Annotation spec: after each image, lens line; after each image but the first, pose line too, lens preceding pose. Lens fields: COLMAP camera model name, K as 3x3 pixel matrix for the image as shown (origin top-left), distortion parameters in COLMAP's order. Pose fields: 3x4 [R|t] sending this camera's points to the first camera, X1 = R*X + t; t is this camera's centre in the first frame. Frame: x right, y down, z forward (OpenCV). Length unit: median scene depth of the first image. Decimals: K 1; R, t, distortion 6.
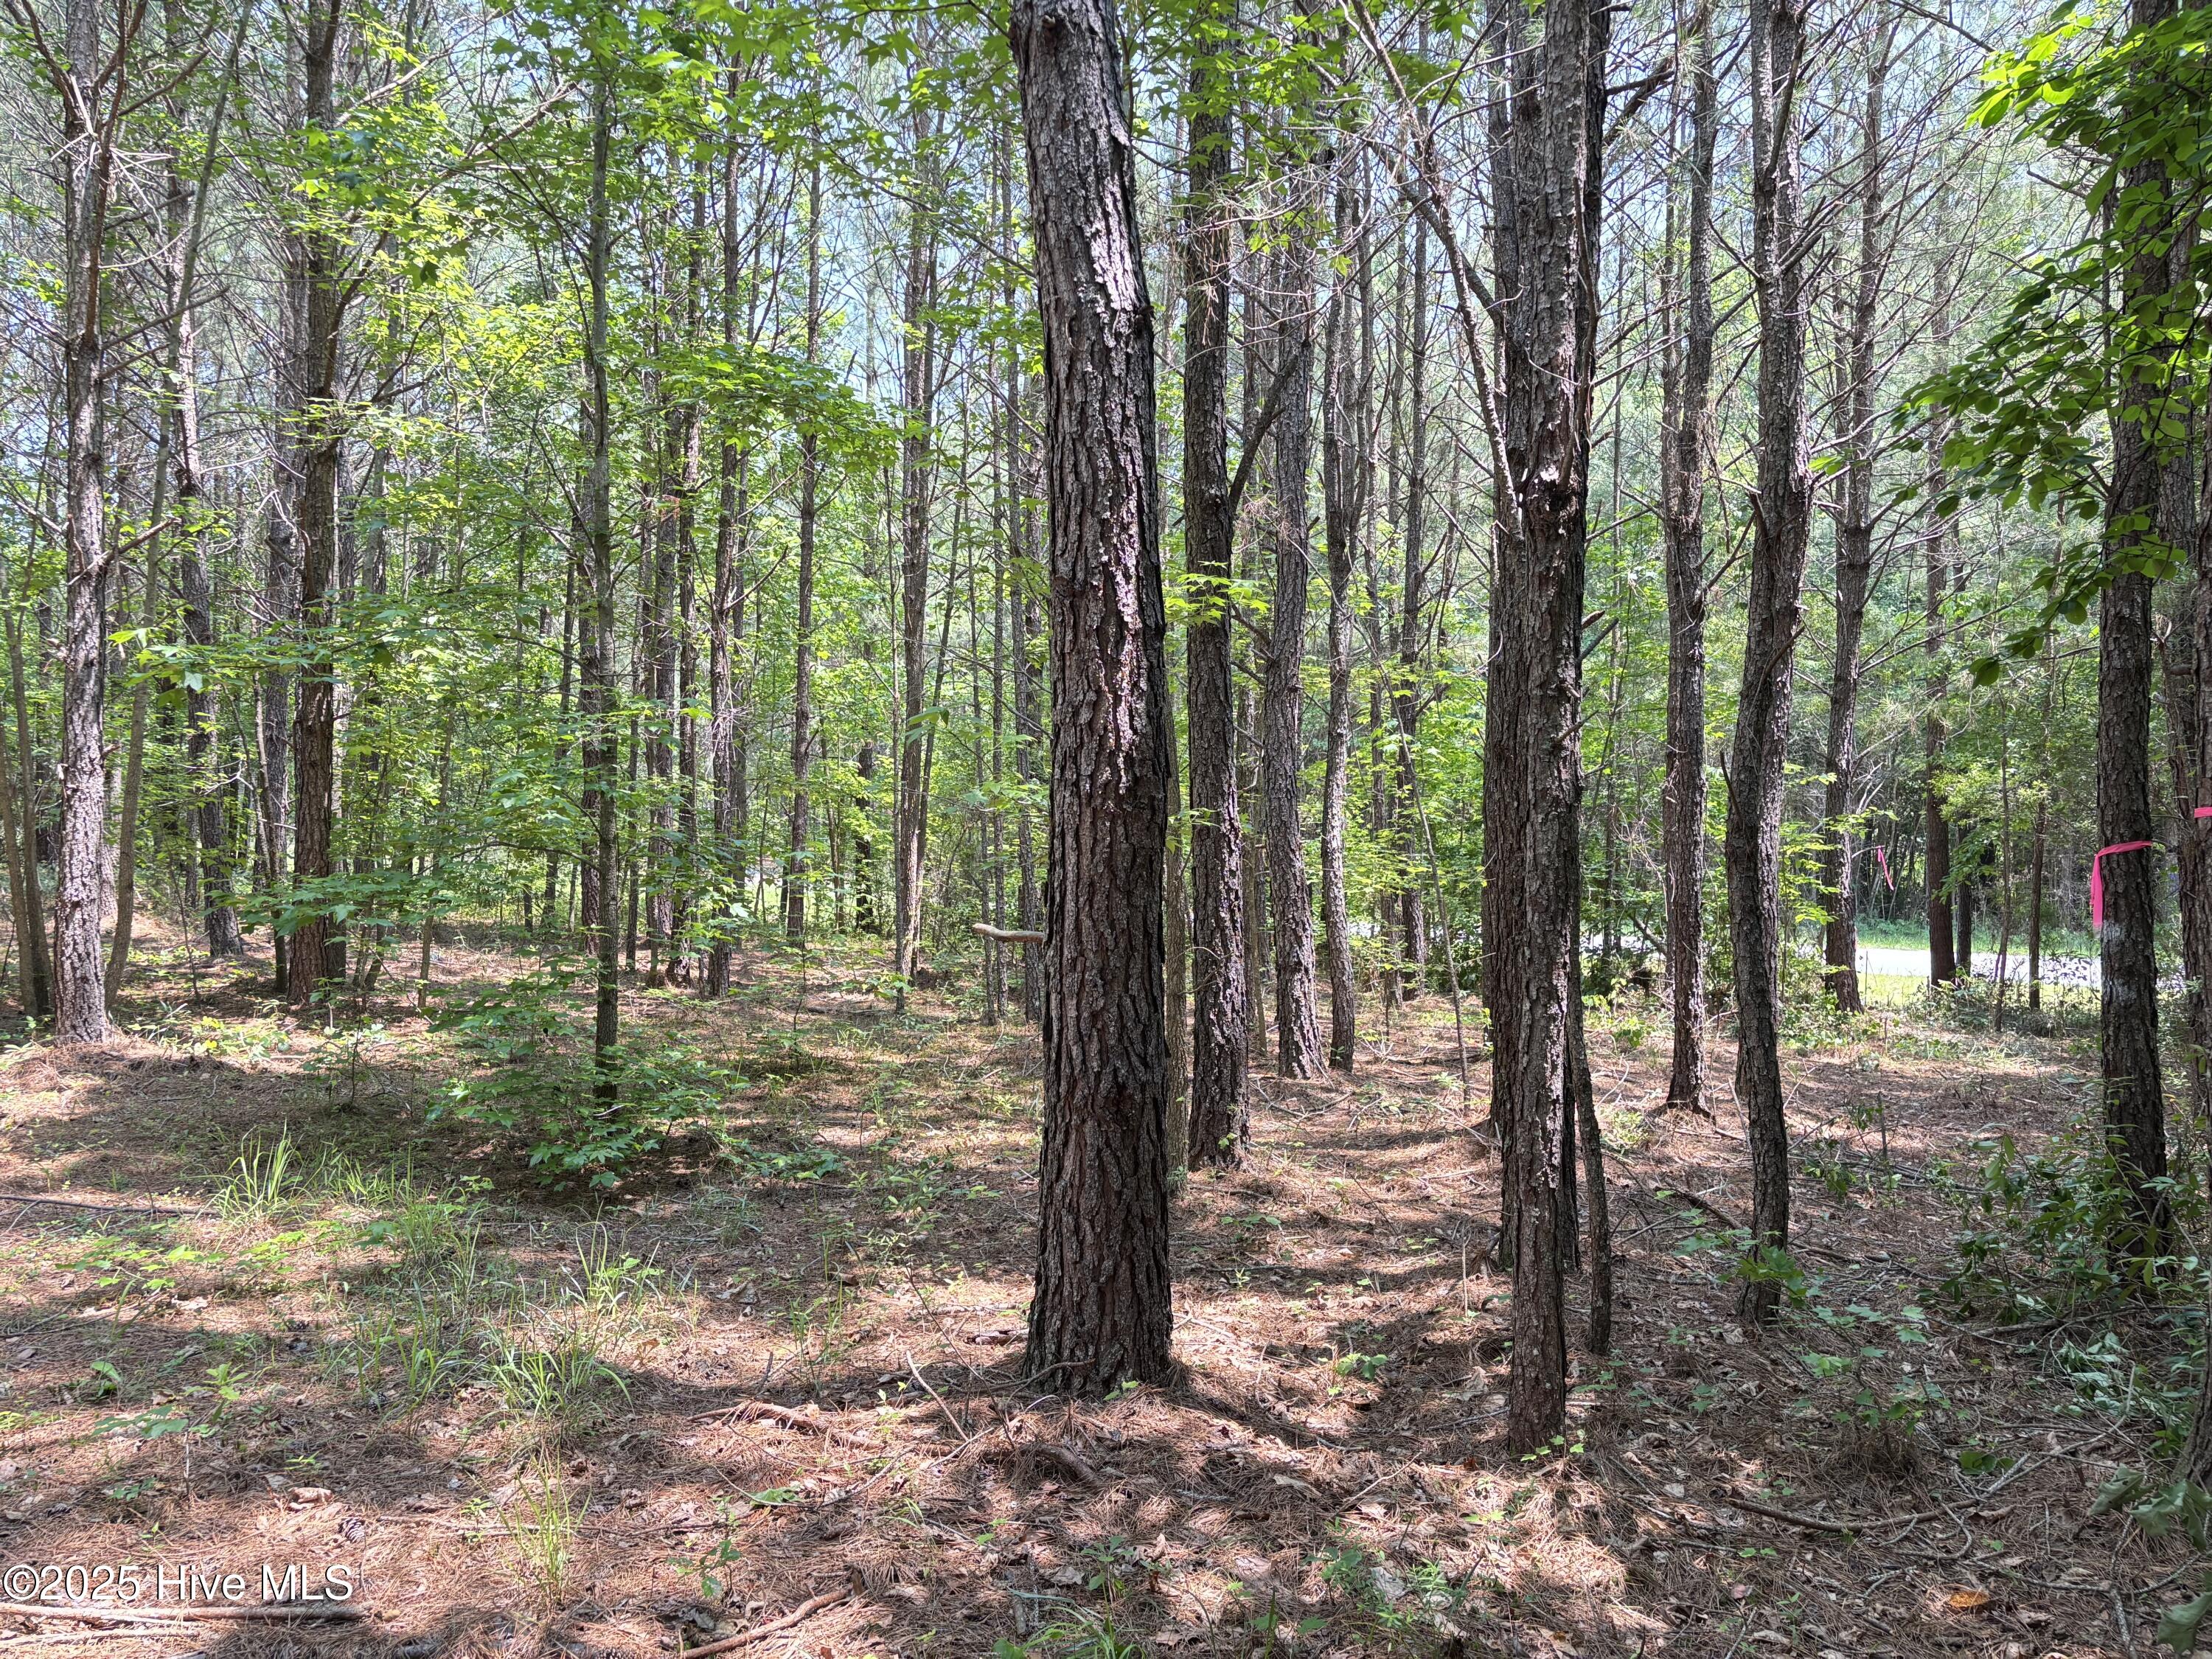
lens RADIAL K [[1662.5, 0, 1100.2], [0, 1662.5, 823.6], [0, 0, 1]] dist [0.052739, -0.053749]
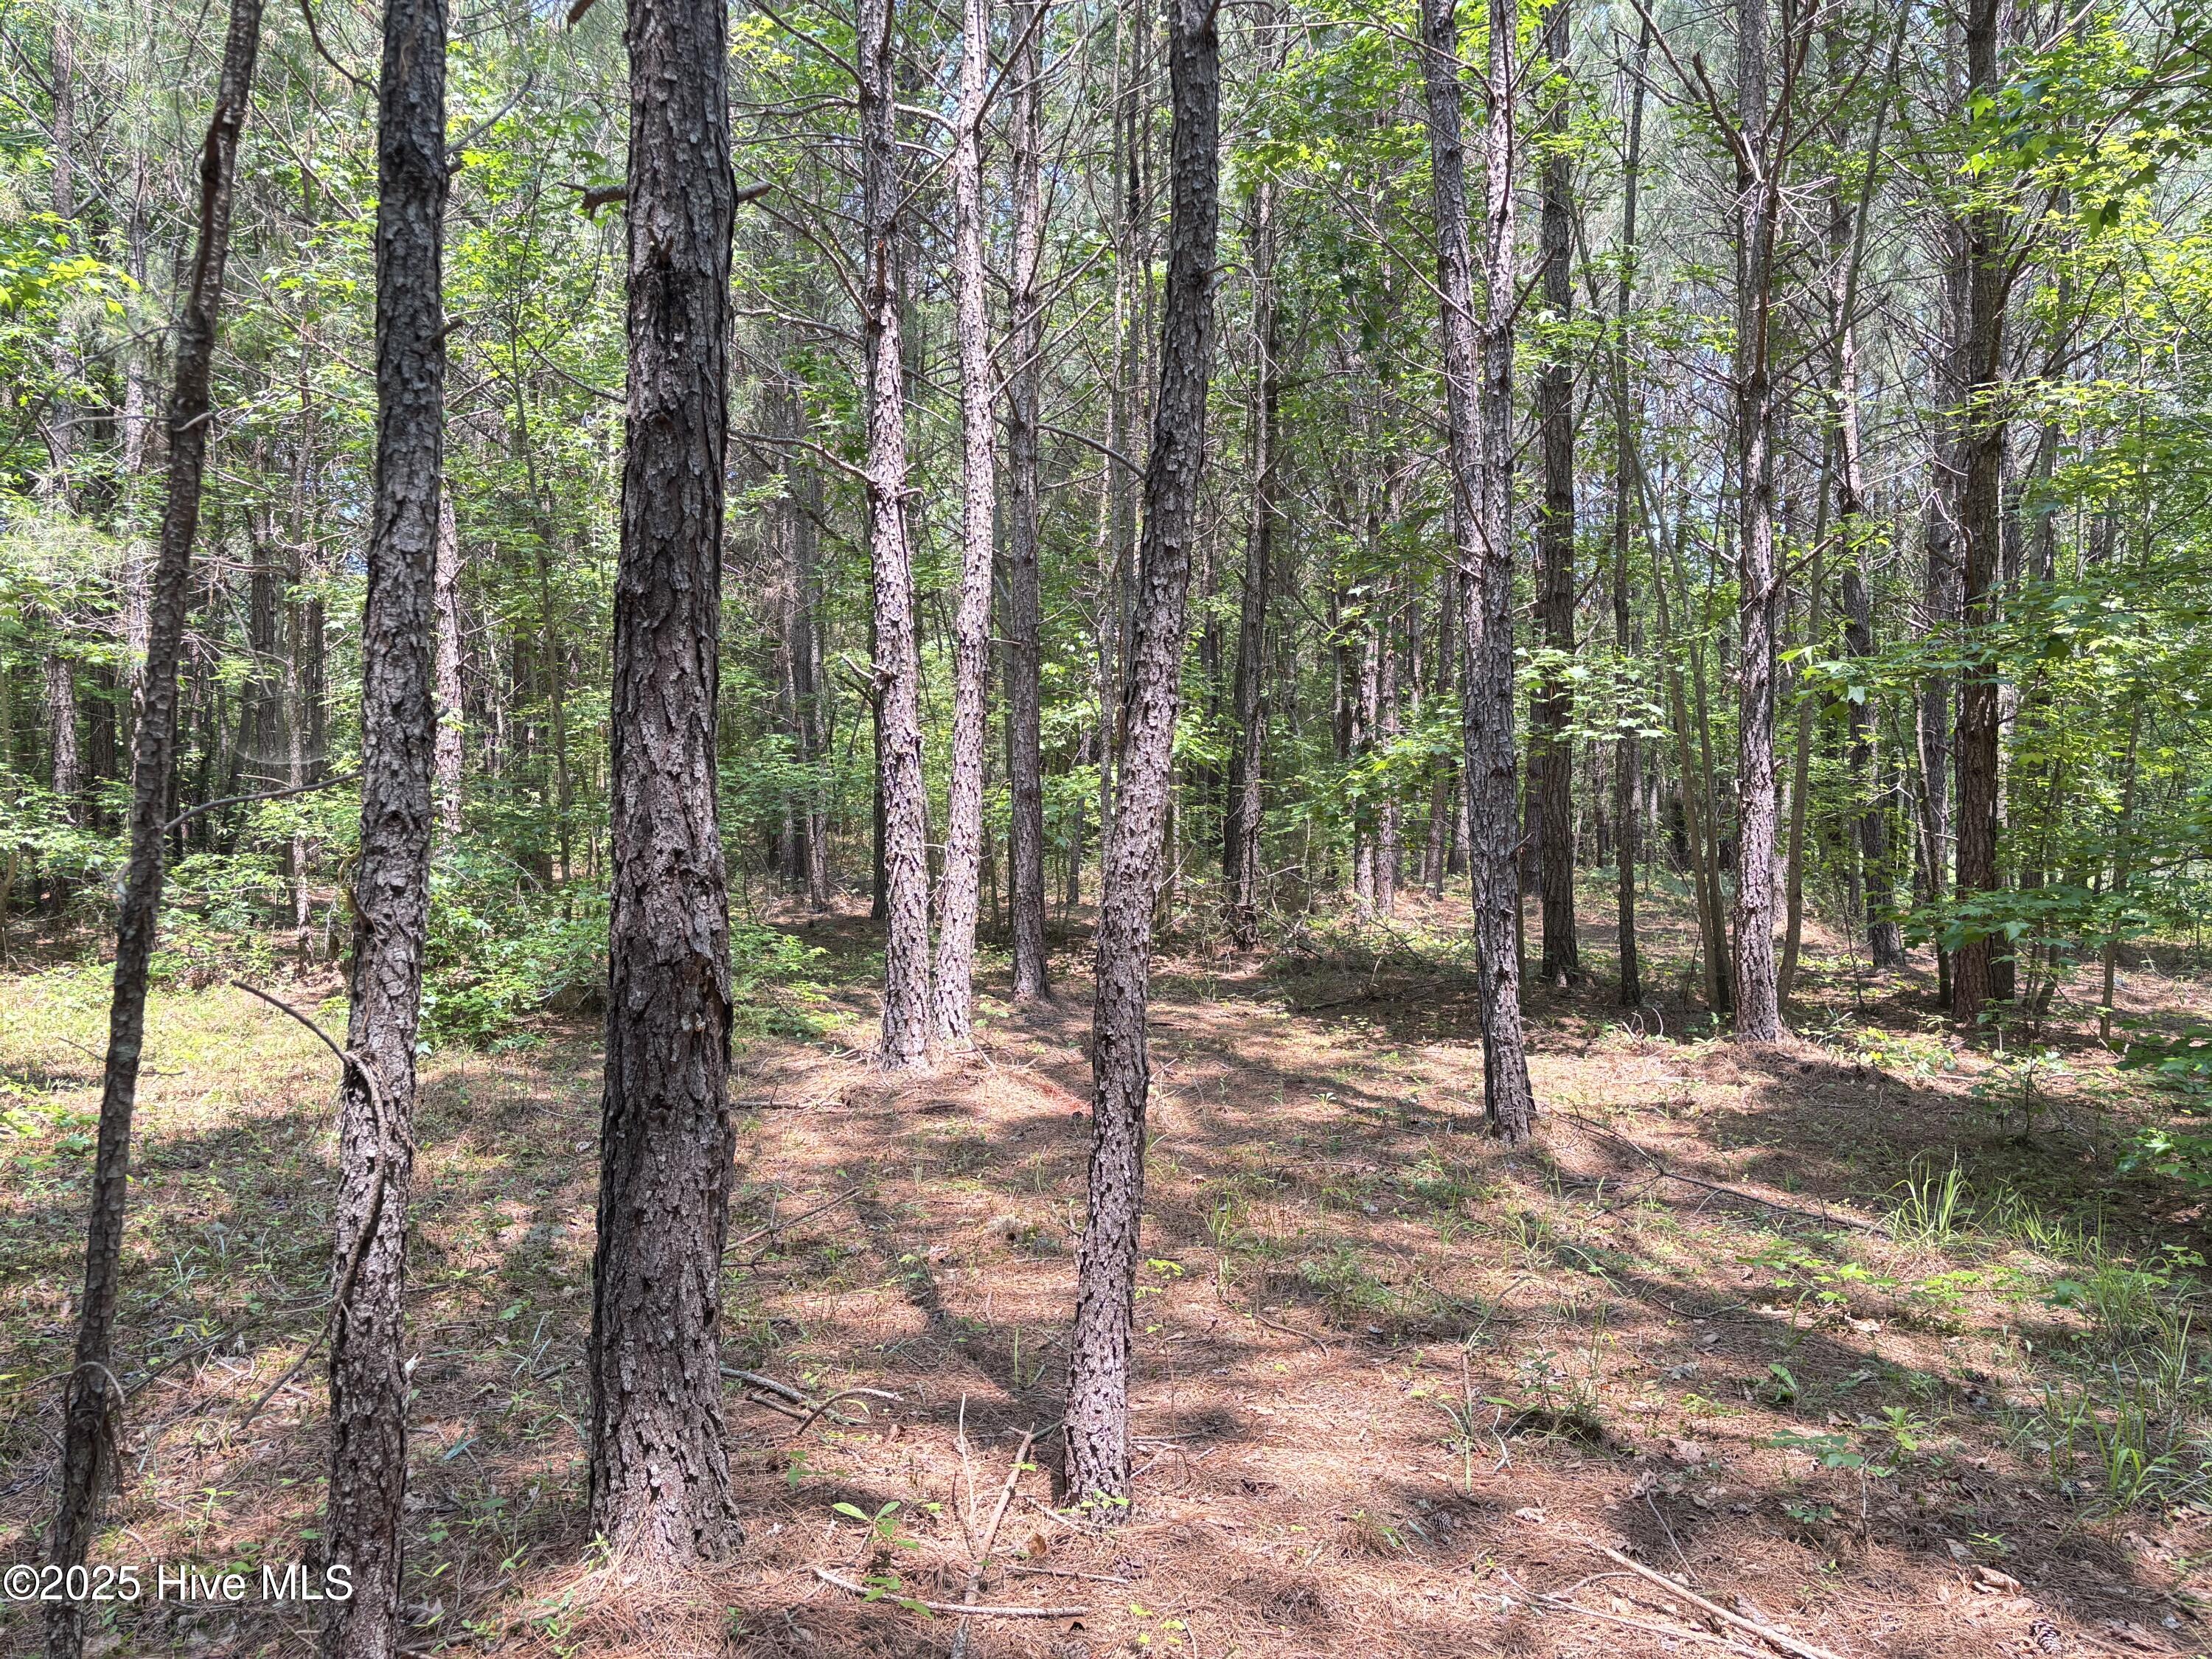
lens RADIAL K [[1662.5, 0, 1095.5], [0, 1662.5, 822.4], [0, 0, 1]] dist [0.052739, -0.053749]
pose [[0.605496, -0.010912, -0.795773, -0.016058], [0.005457, 0.999939, -0.009559, -0.000100], [0.795830, 0.001445, 0.605519, 0.028353]]
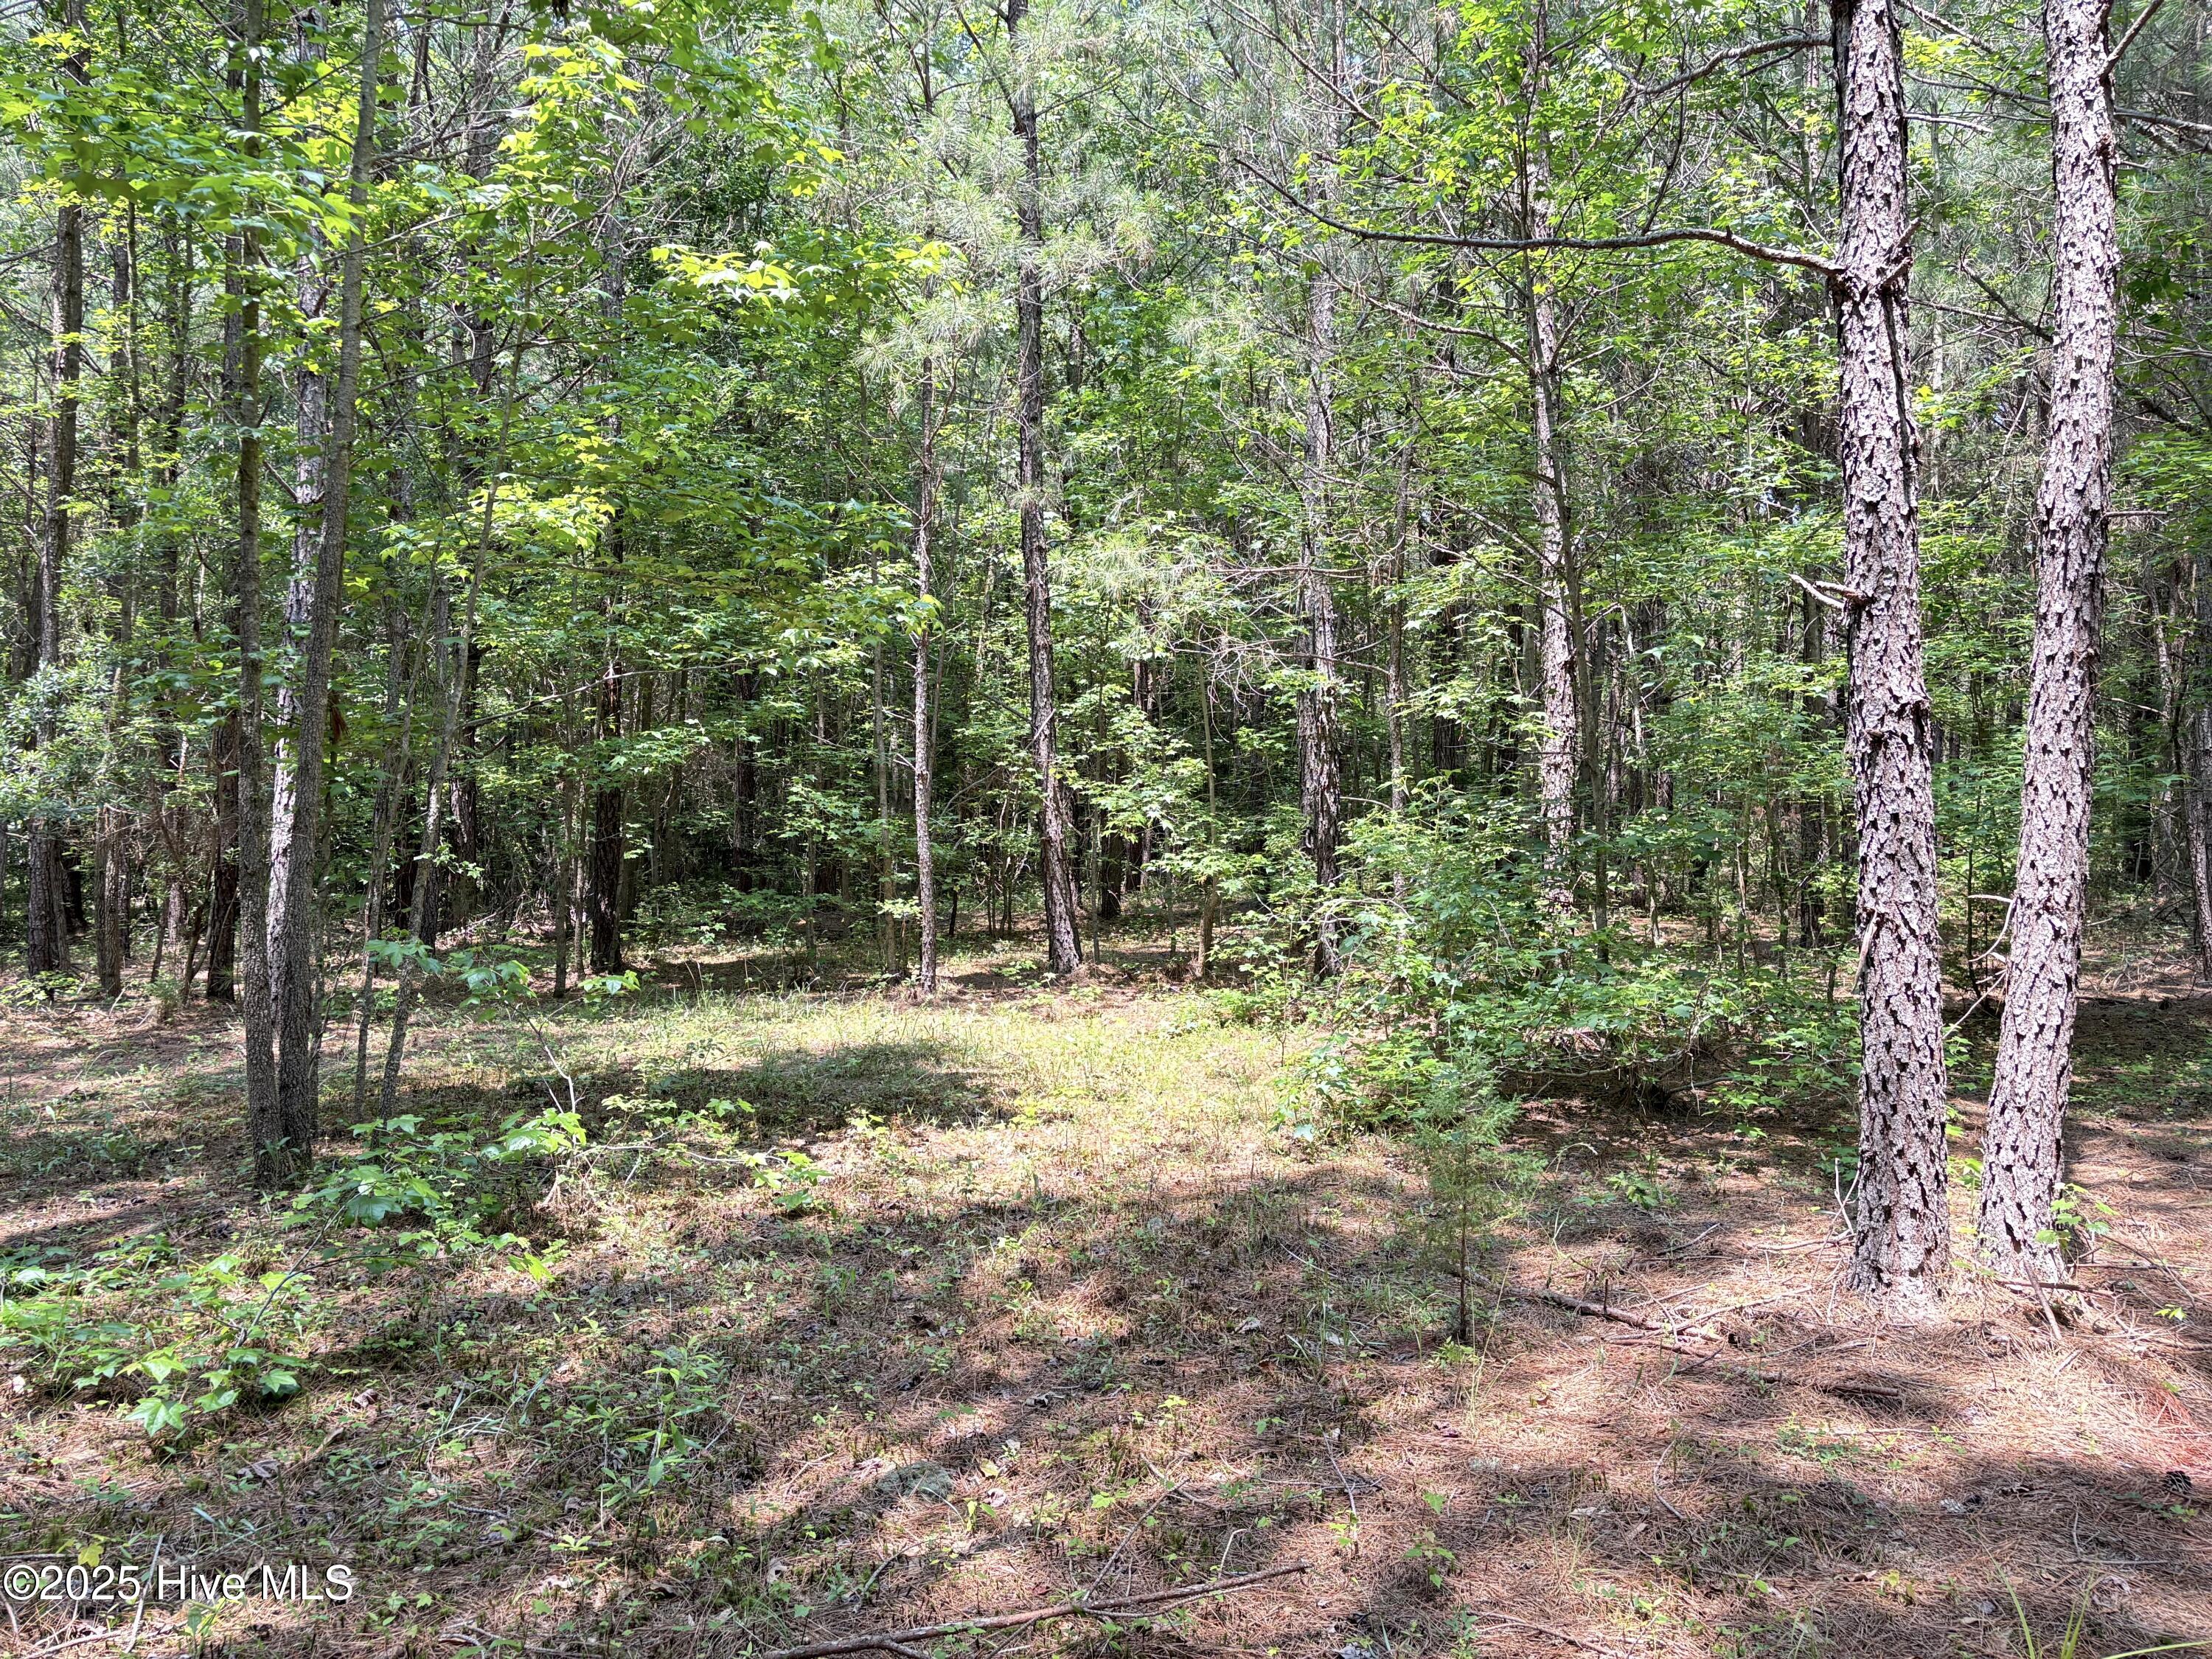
lens RADIAL K [[1662.5, 0, 1103.2], [0, 1662.5, 824.4], [0, 0, 1]] dist [0.052739, -0.053749]
pose [[-0.234458, -0.024982, -0.971805, -0.057602], [-0.009929, 0.999679, -0.023303, -0.000918], [0.972076, 0.004186, -0.234630, 0.093099]]
